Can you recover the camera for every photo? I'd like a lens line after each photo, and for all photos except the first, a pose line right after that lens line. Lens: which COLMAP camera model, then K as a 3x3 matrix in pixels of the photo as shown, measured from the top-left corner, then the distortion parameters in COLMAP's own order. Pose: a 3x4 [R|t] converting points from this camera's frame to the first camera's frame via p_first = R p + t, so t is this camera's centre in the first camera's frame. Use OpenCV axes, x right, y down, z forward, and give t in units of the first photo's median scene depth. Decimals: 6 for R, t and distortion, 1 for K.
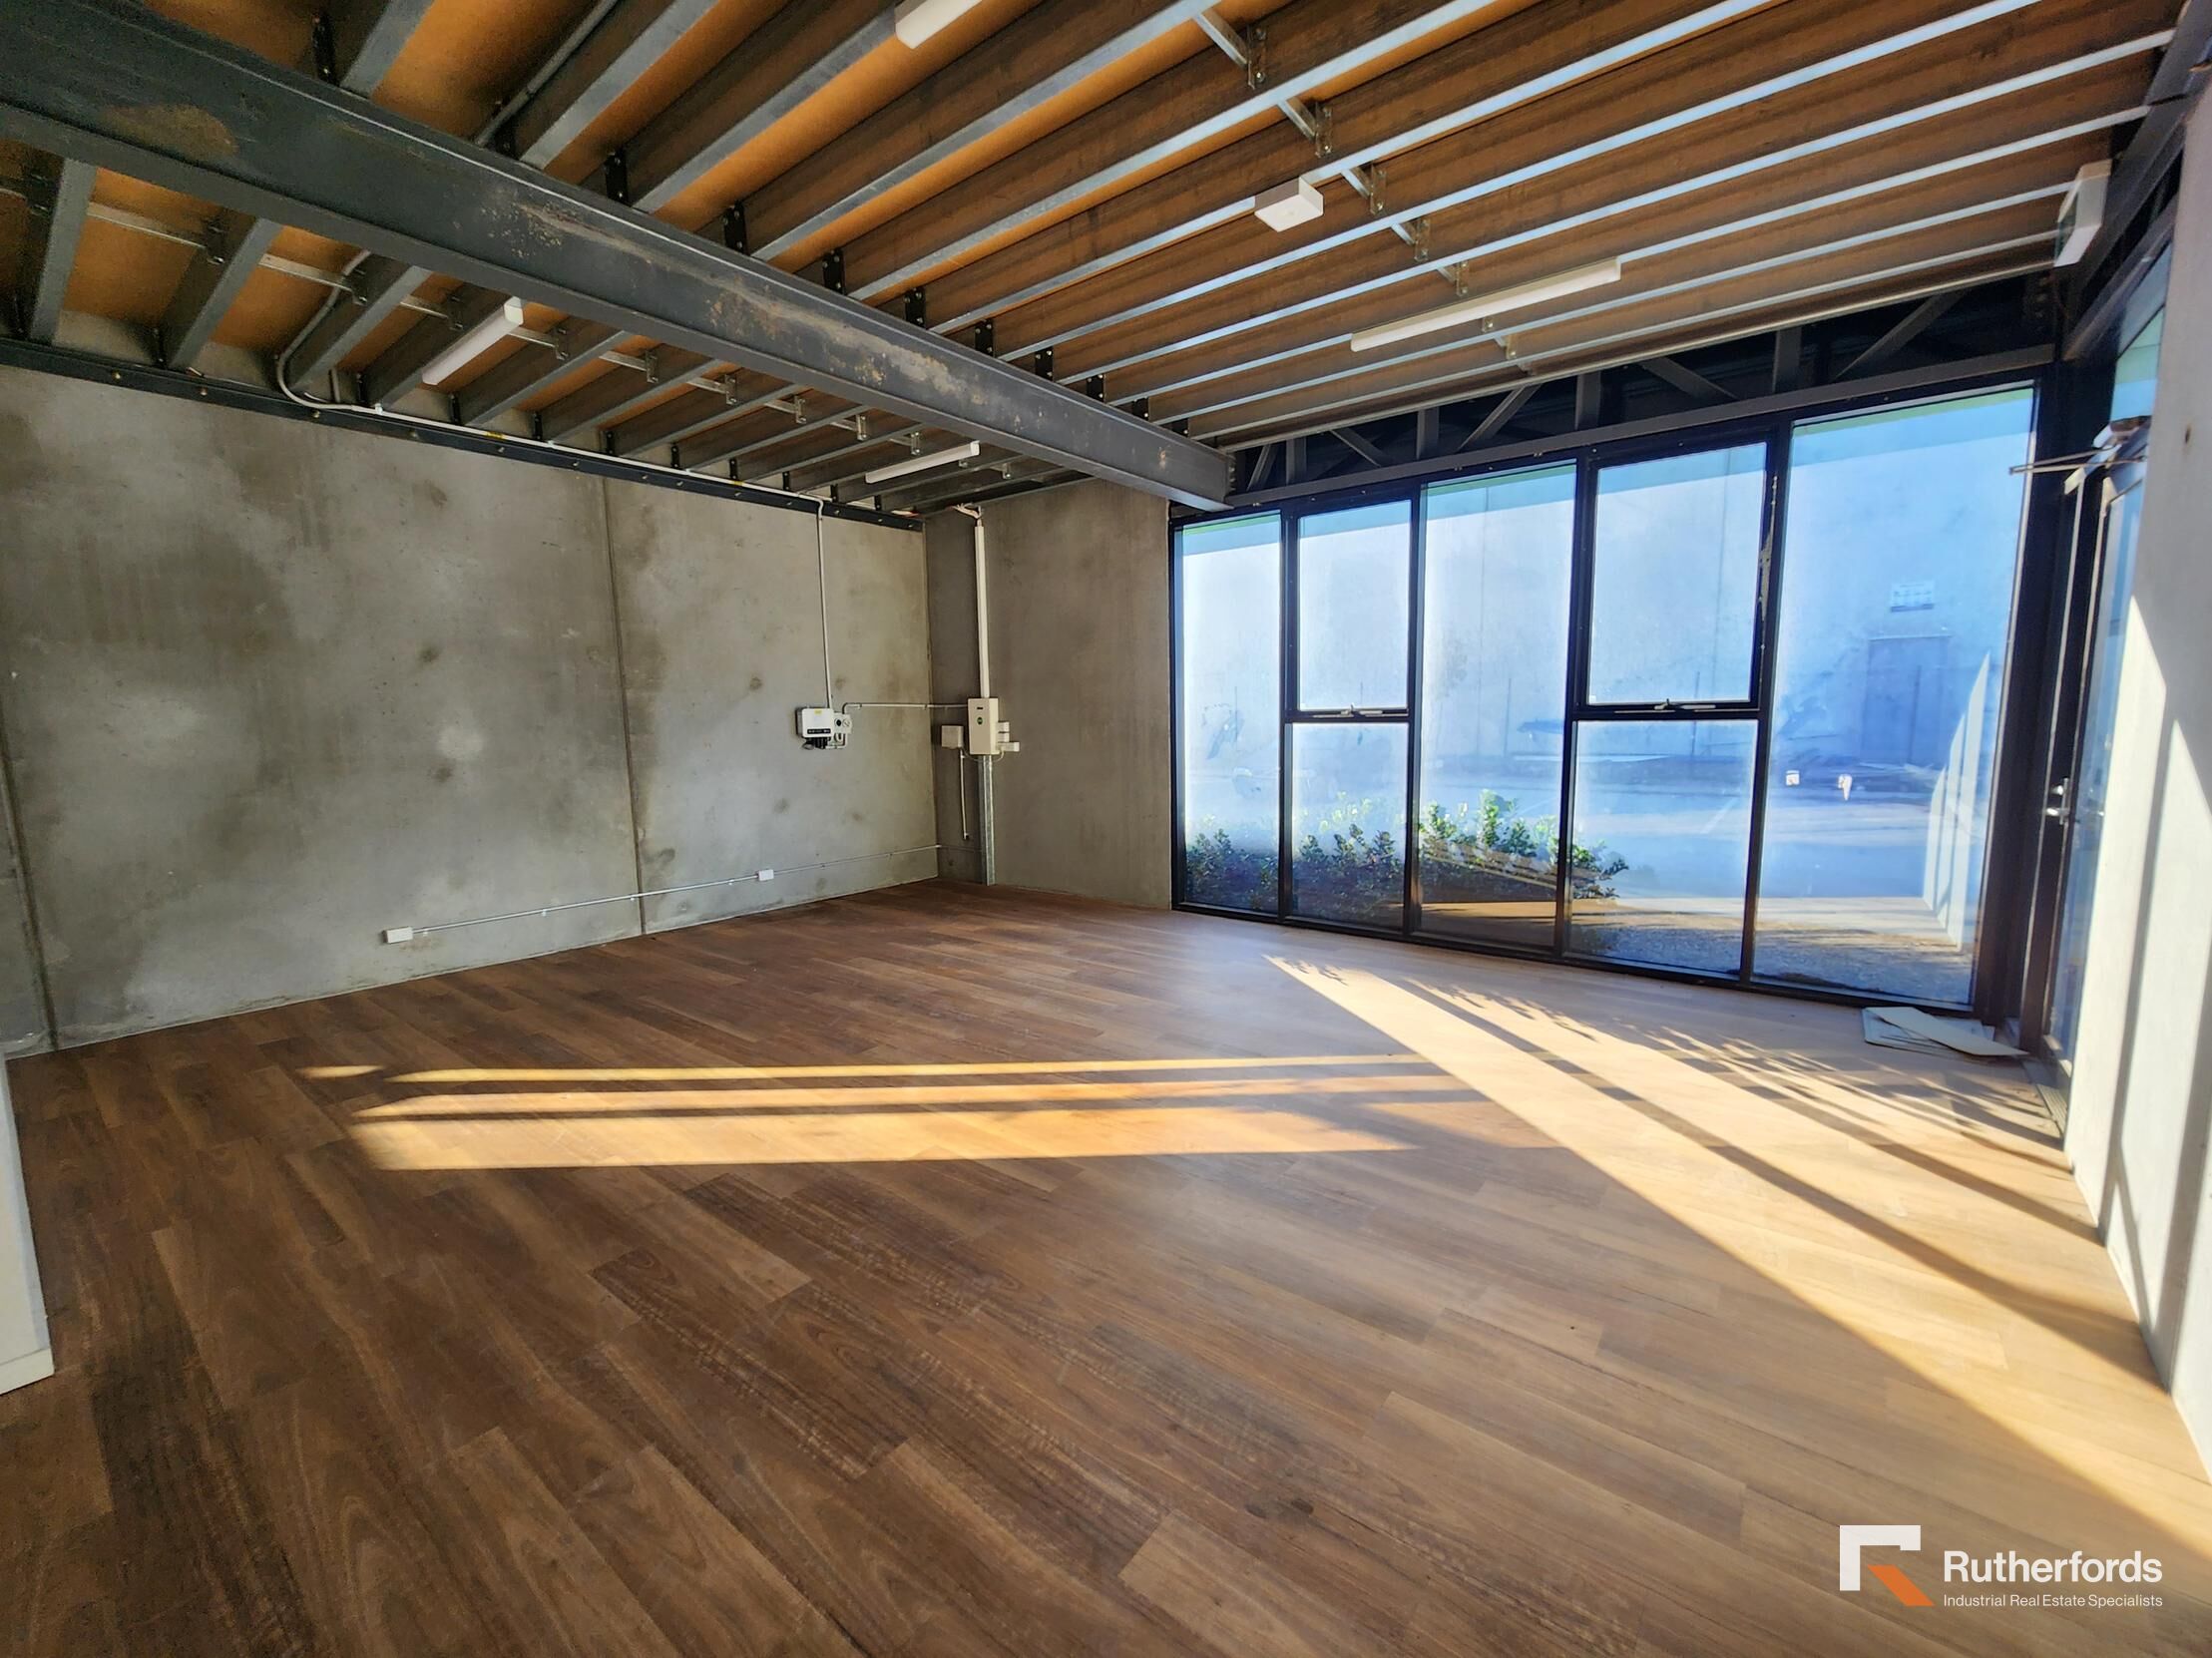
lens RADIAL K [[905.3, 0, 1116.9], [0, 905.3, 831.0], [0, 0, 1]] dist [-0.003013, 0.001488]
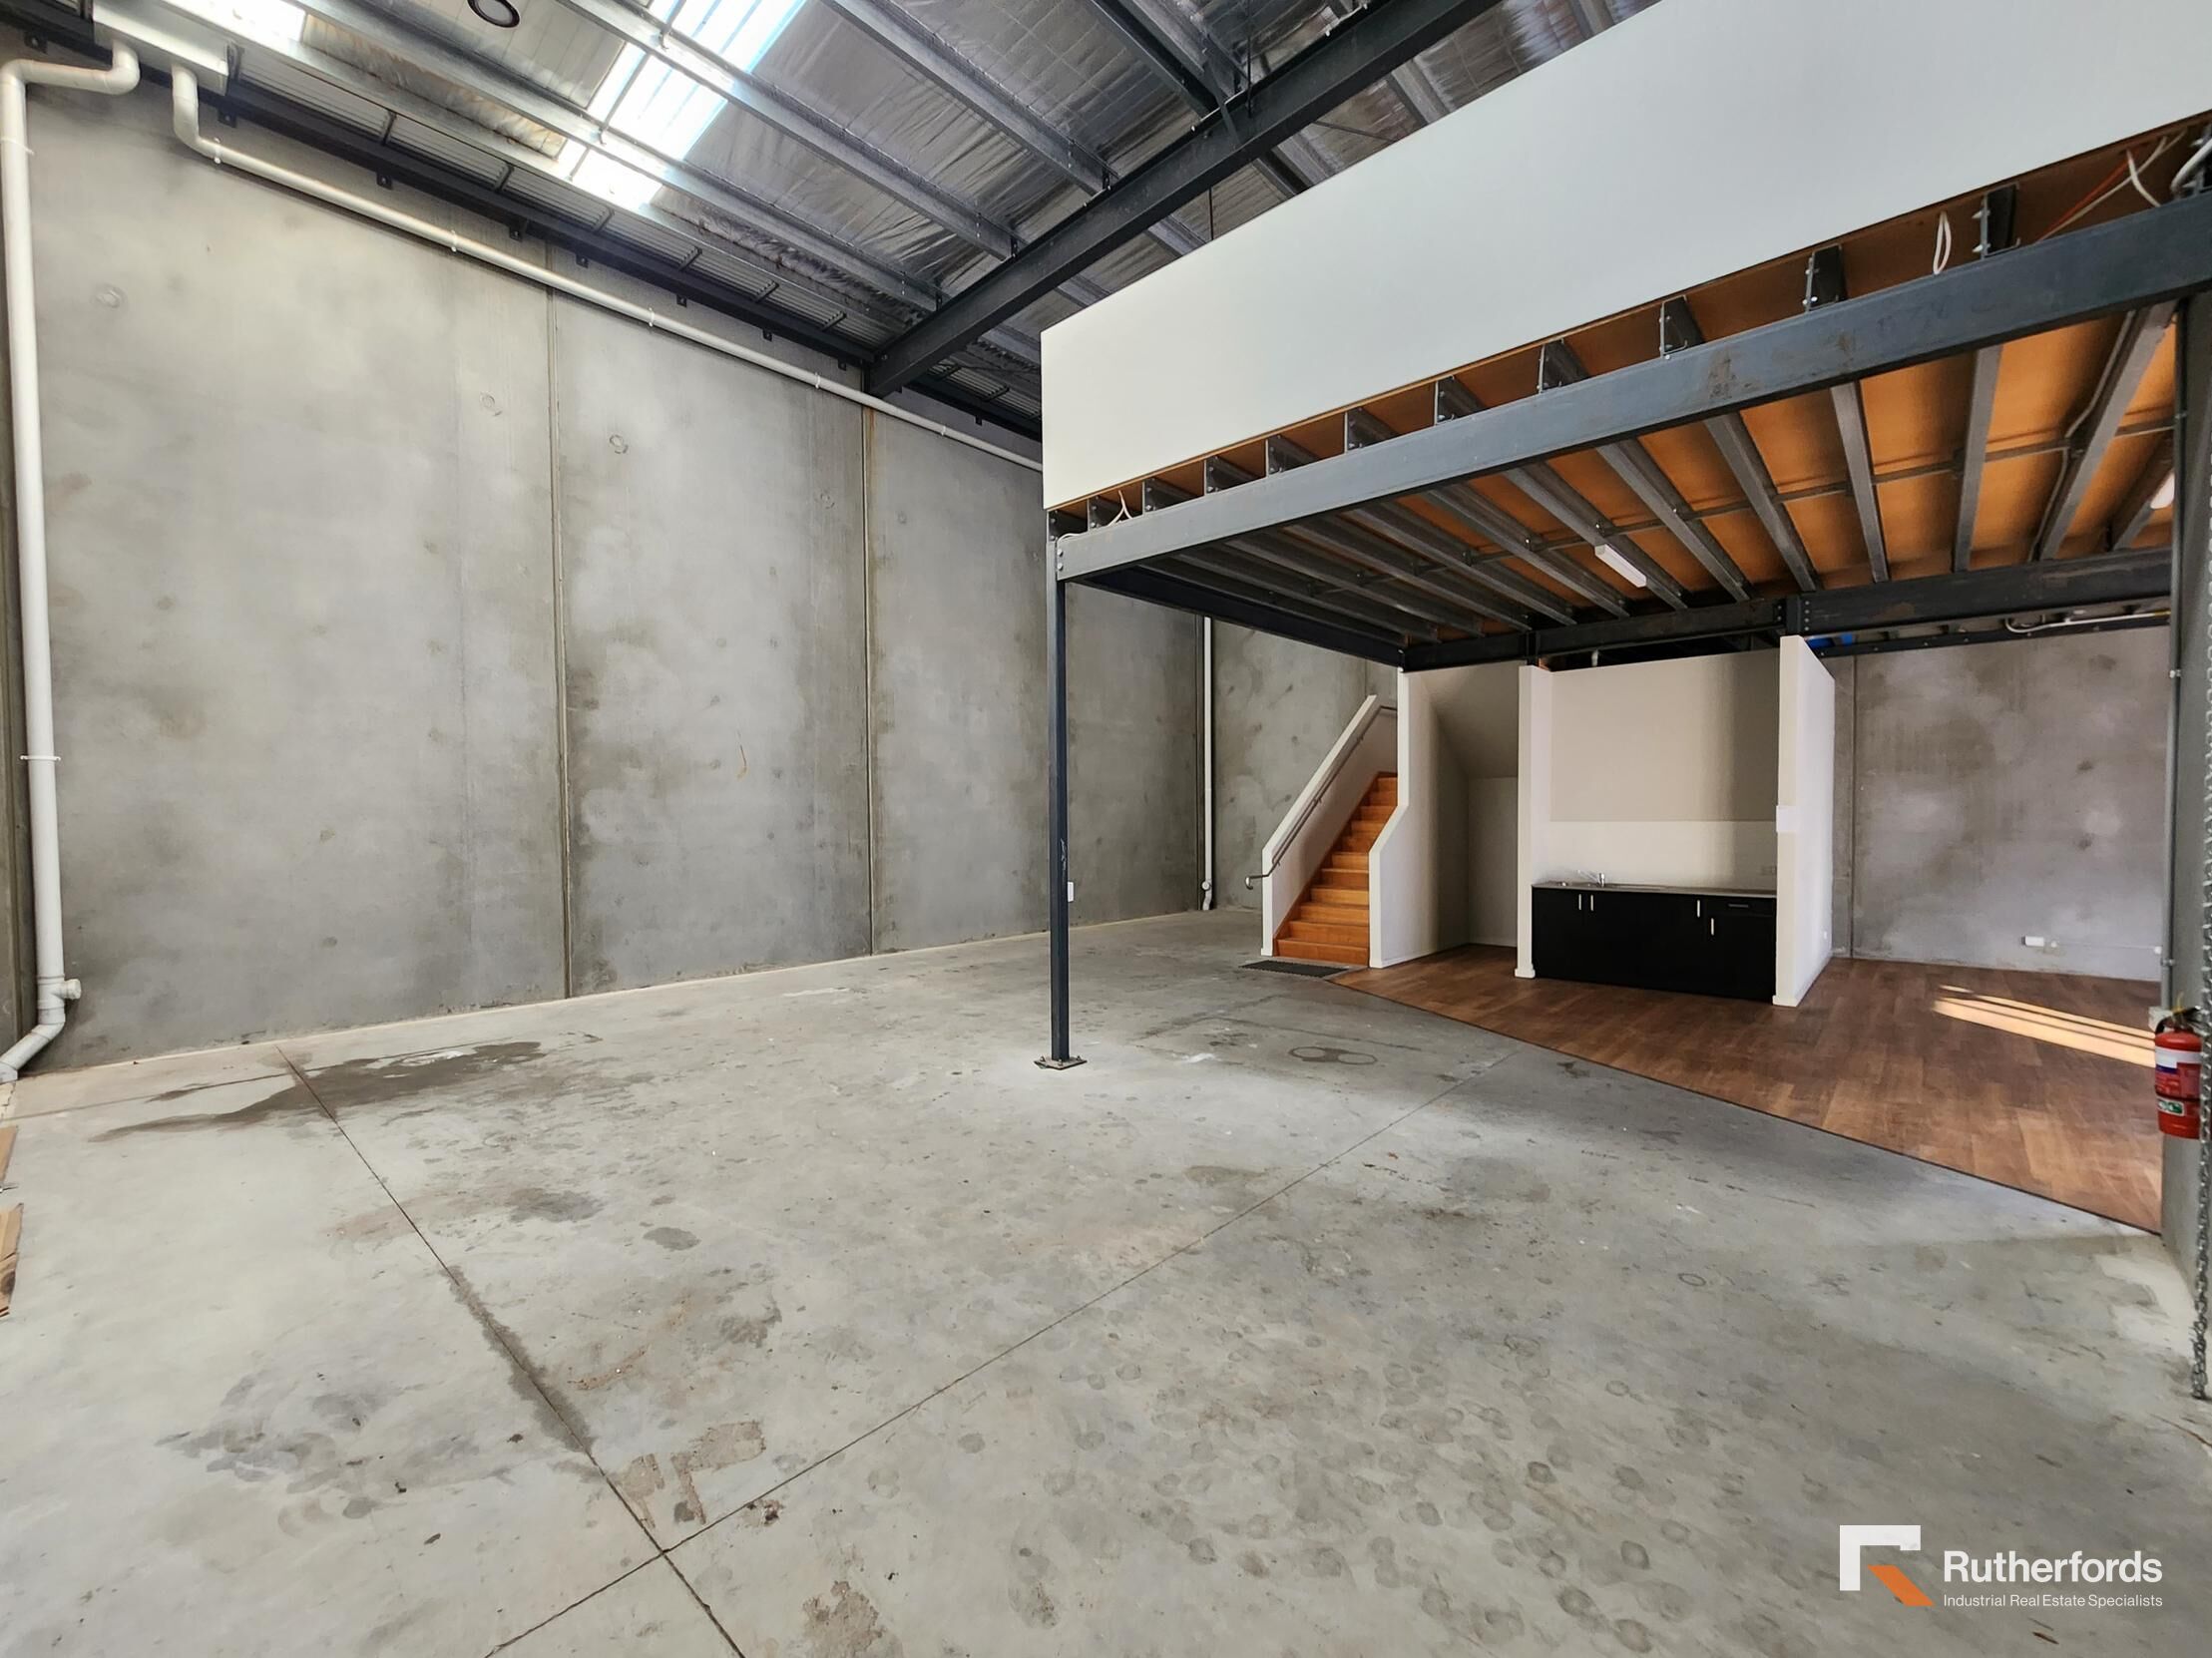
lens RADIAL K [[905.3, 0, 1118.7], [0, 905.3, 842.5], [0, 0, 1]] dist [-0.003013, 0.001488]
pose [[-0.069728, 0.045761, -0.996516, 0.921285], [-0.119611, 0.991357, 0.053893, 0.049409], [0.990369, 0.122952, -0.063652, -0.536190]]
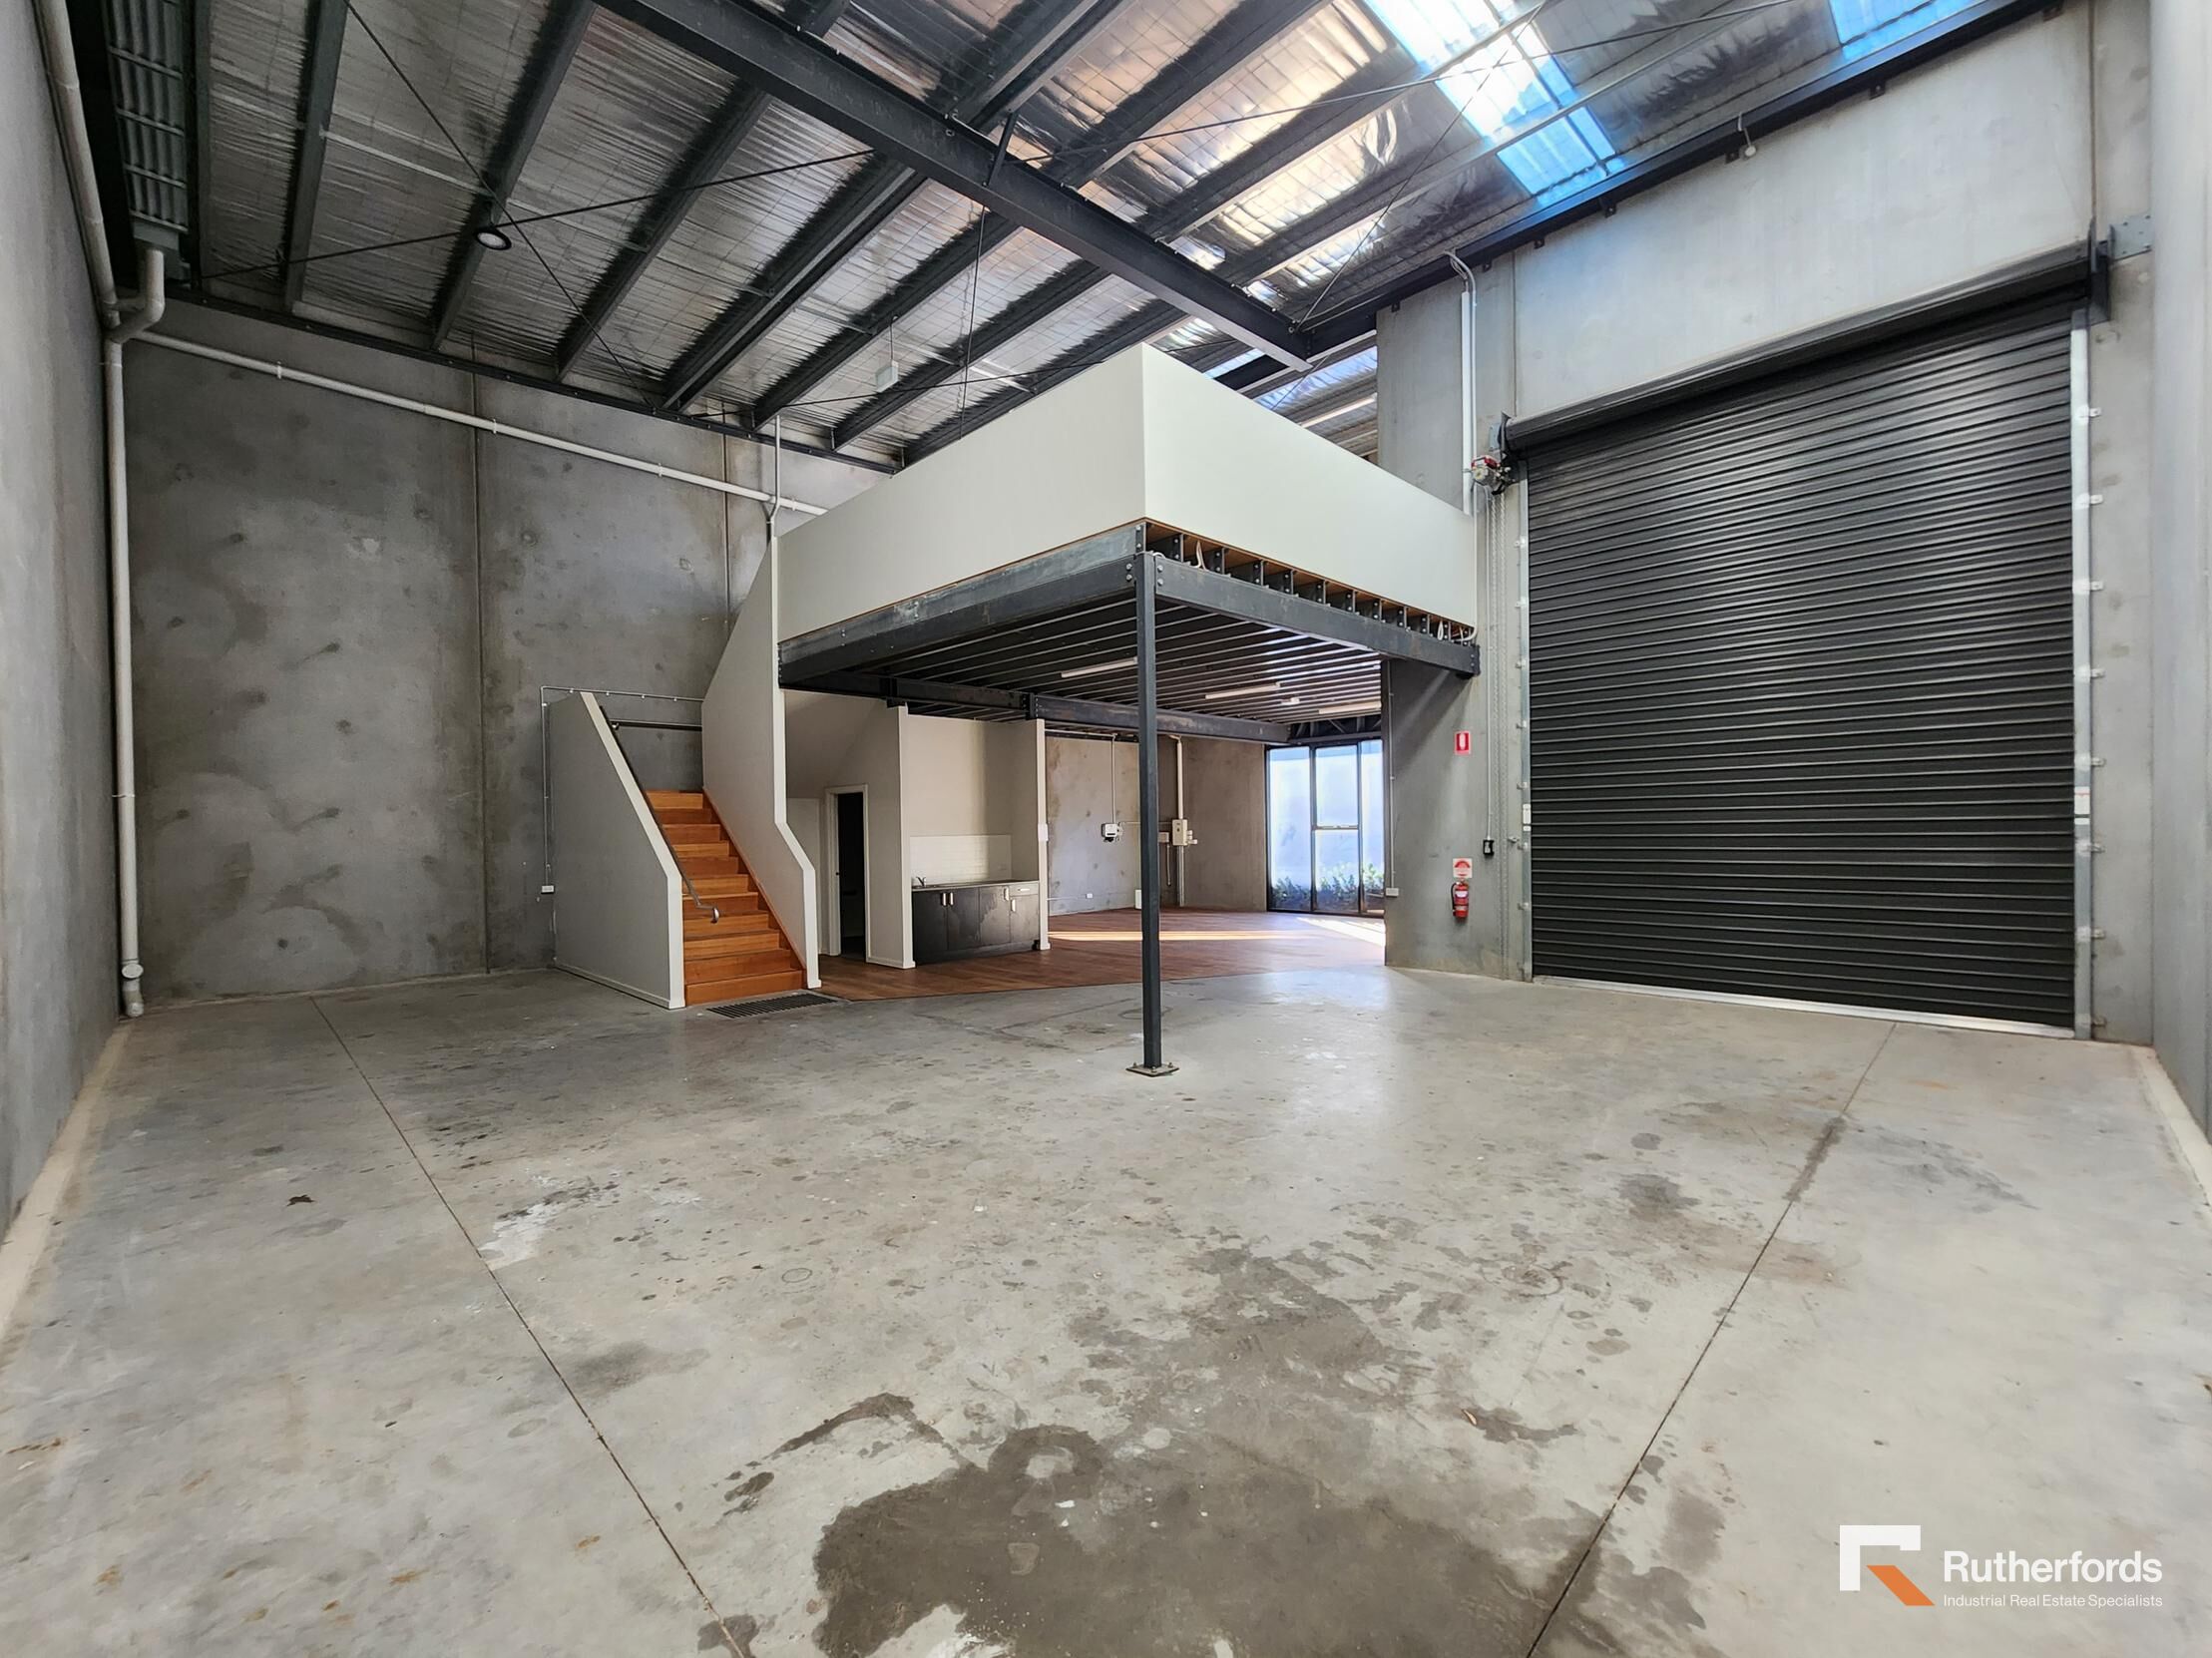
lens RADIAL K [[905.3, 0, 1109.1], [0, 905.3, 843.7], [0, 0, 1]] dist [-0.003013, 0.001488]
pose [[0.991963, 0.003136, -0.126492, -0.057072], [-0.016994, 0.993938, -0.108624, 0.226366], [0.125385, 0.109901, 0.986002, -1.750686]]
